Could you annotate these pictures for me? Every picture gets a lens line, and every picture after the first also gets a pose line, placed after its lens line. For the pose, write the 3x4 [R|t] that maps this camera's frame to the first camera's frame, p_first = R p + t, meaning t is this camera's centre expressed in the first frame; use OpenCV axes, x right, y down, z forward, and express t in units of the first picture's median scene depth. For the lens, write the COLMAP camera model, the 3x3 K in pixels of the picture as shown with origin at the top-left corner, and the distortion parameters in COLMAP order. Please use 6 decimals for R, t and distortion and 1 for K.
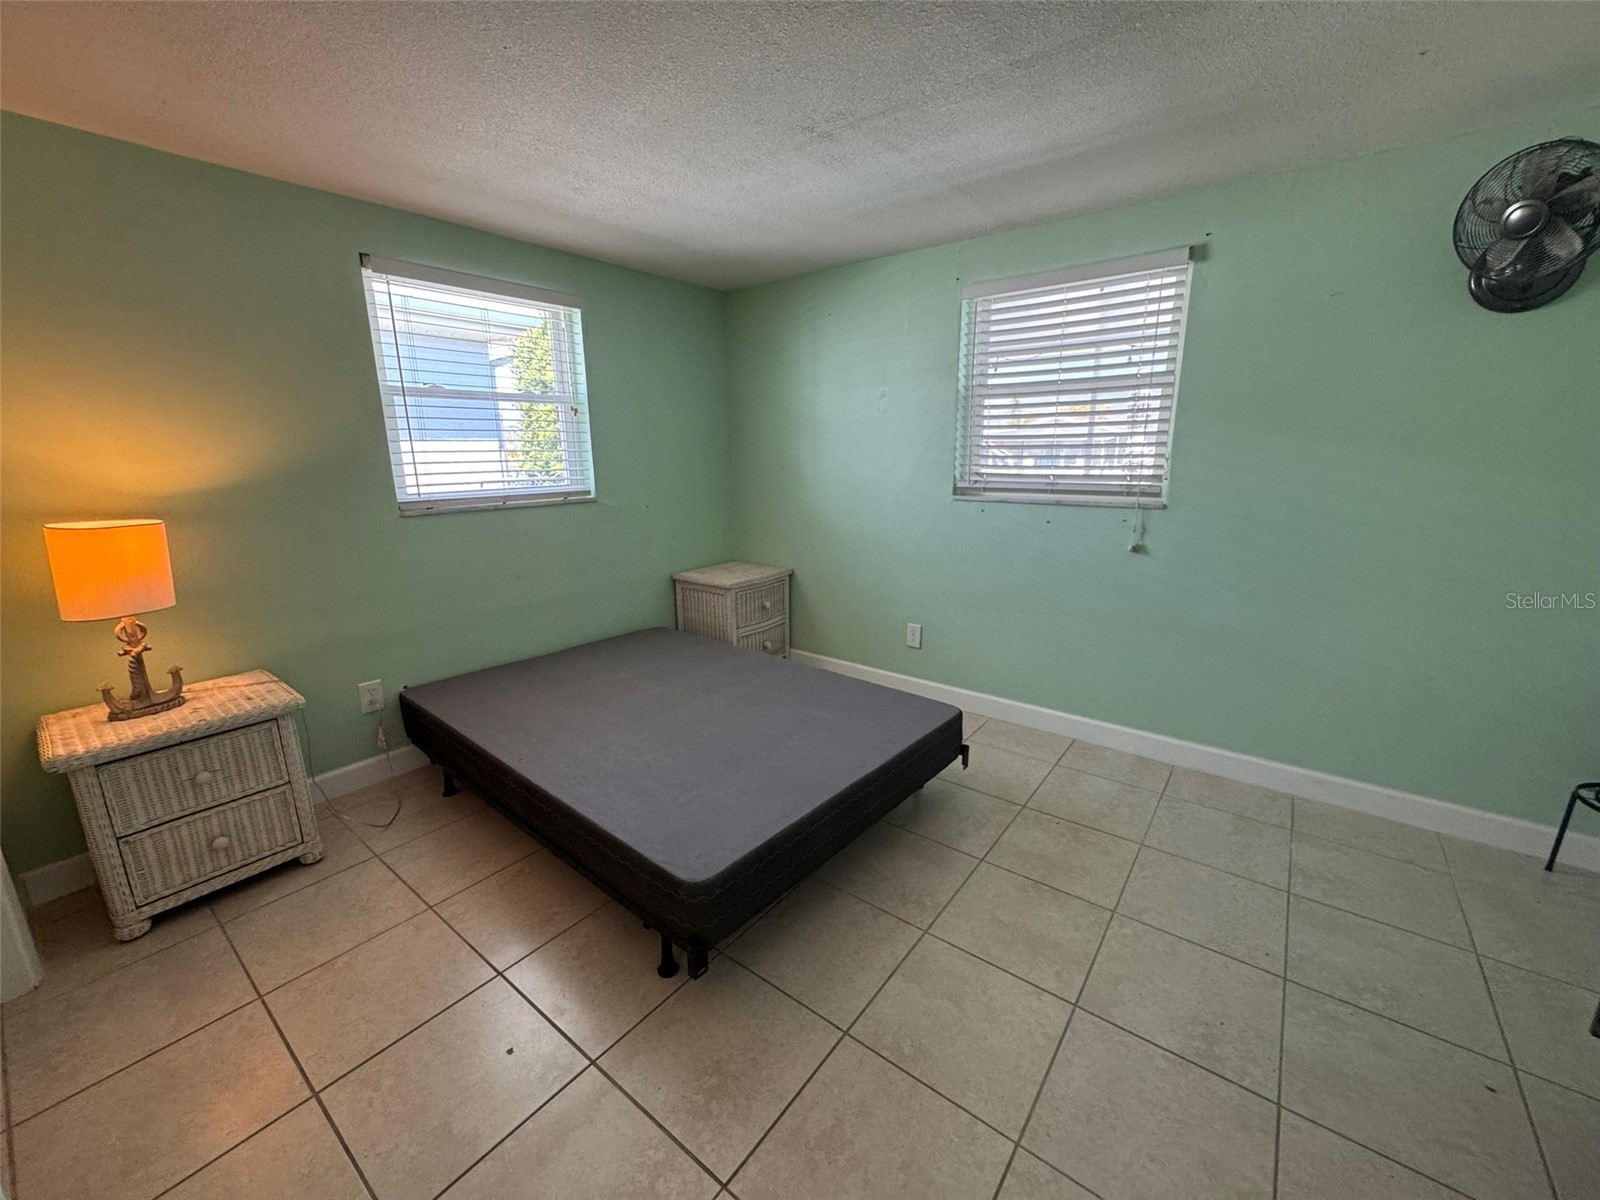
lens RADIAL K [[639.5, 0, 797.5], [0, 639.5, 599.6], [0, 0, 1]] dist [-0.002389, -0.000652]
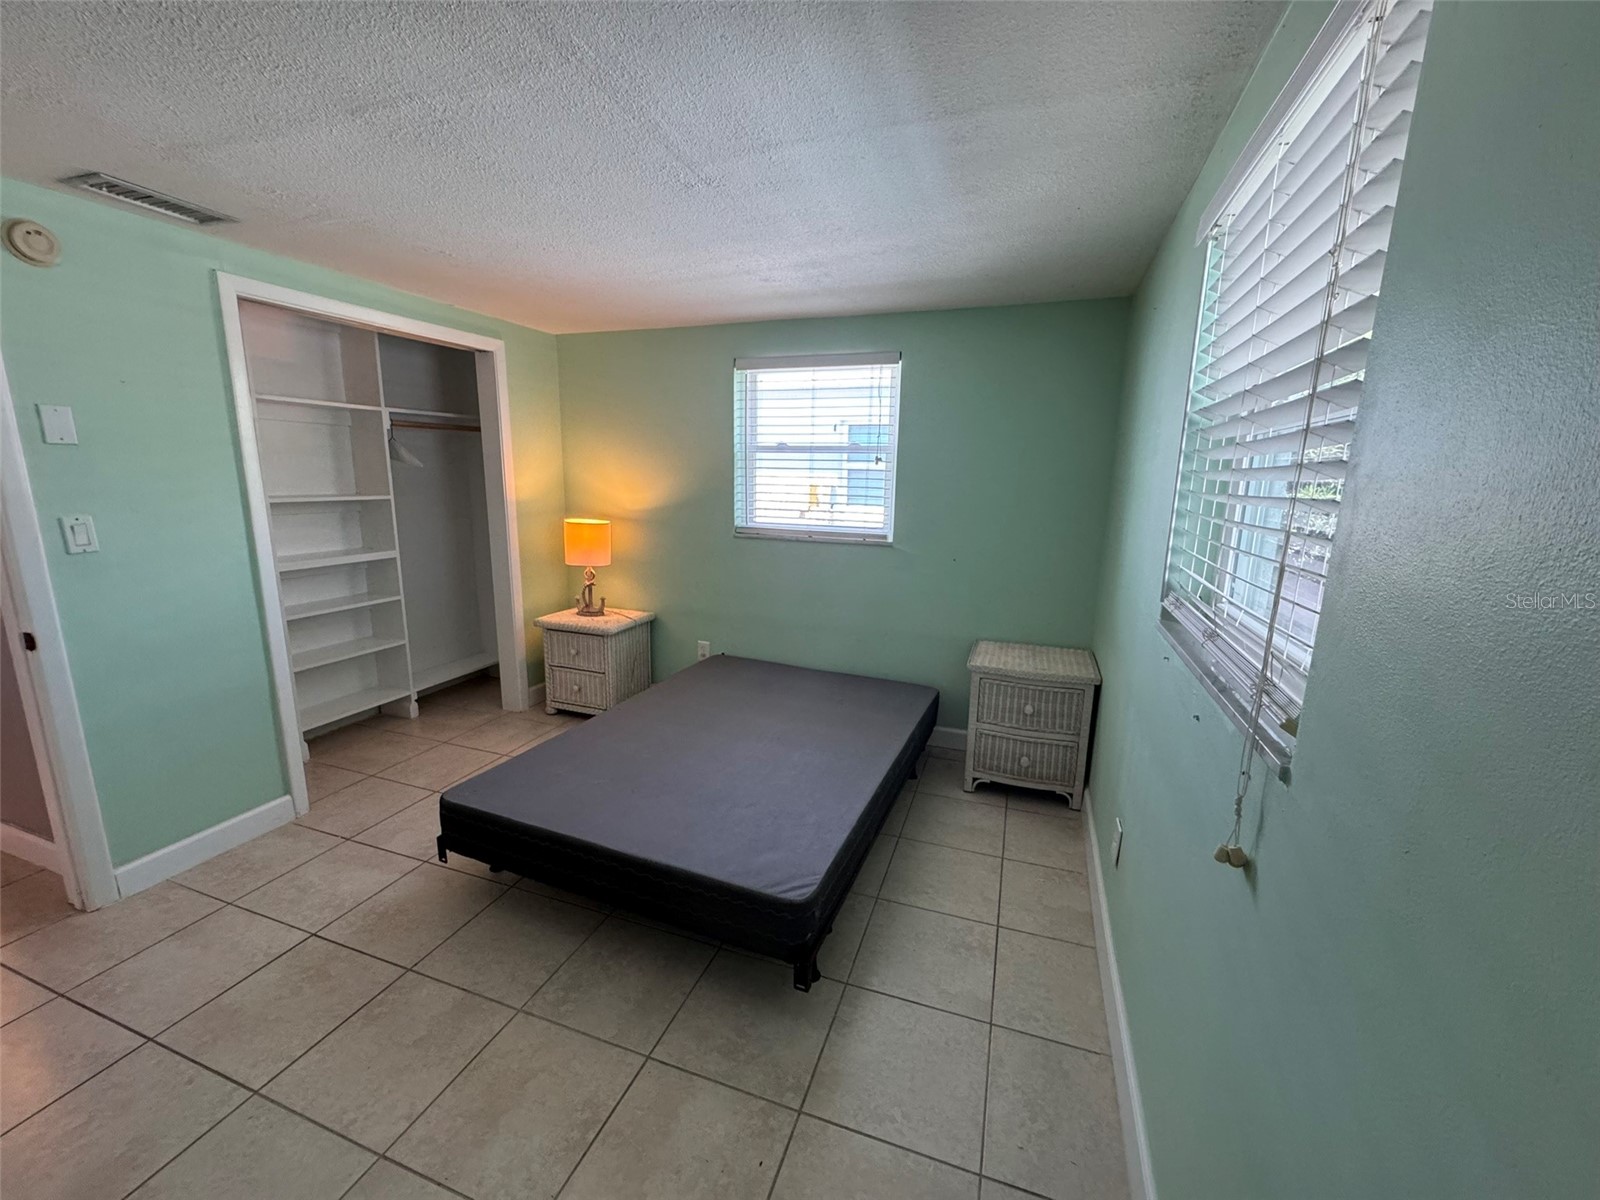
lens RADIAL K [[639.5, 0, 795.1], [0, 639.5, 599.8], [0, 0, 1]] dist [-0.002389, -0.000652]
pose [[0.313410, 0.201542, -0.927984, 0.840571], [-0.243810, 0.961539, 0.126487, -0.227122], [0.917786, 0.186610, 0.350494, 0.711742]]
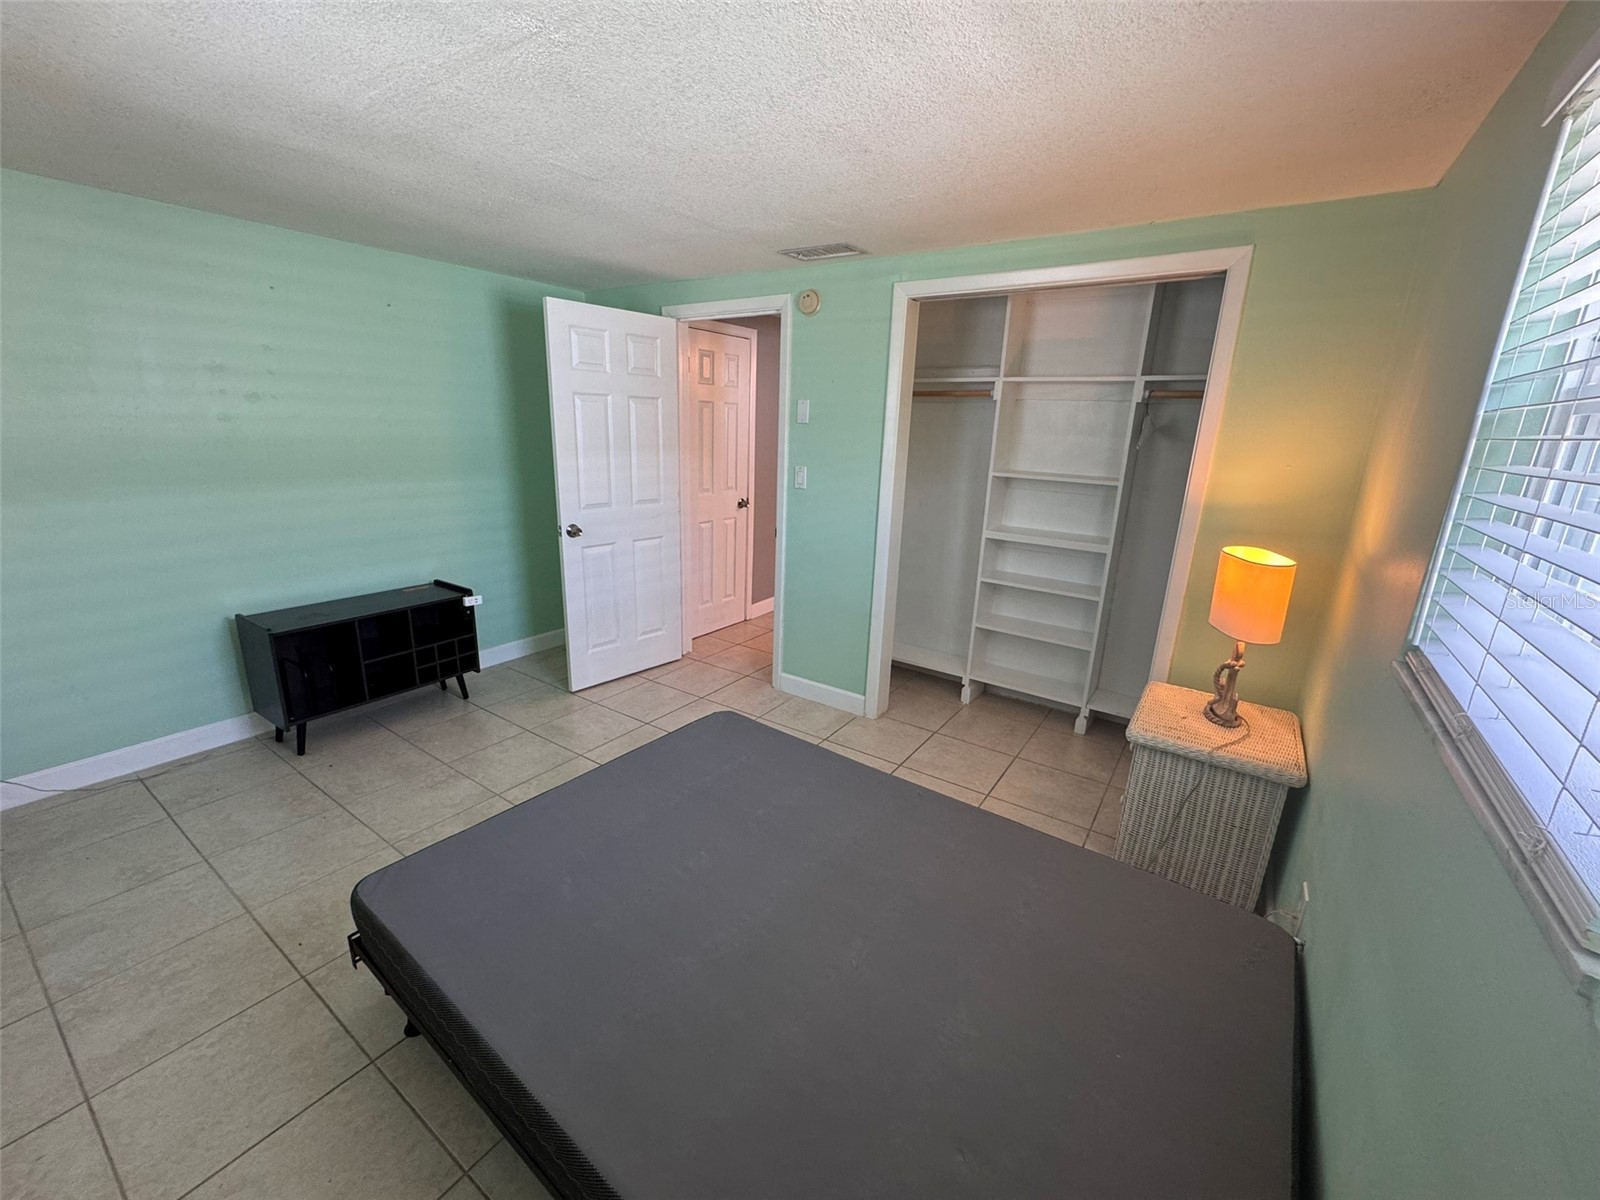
lens RADIAL K [[639.5, 0, 794.3], [0, 639.5, 595.9], [0, 0, 1]] dist [-0.002389, -0.000652]
pose [[-0.997012, -0.006831, -0.076946, -0.131050], [-0.043230, 0.874843, 0.482474, -0.423671], [0.064020, 0.484359, -0.872524, 1.480742]]
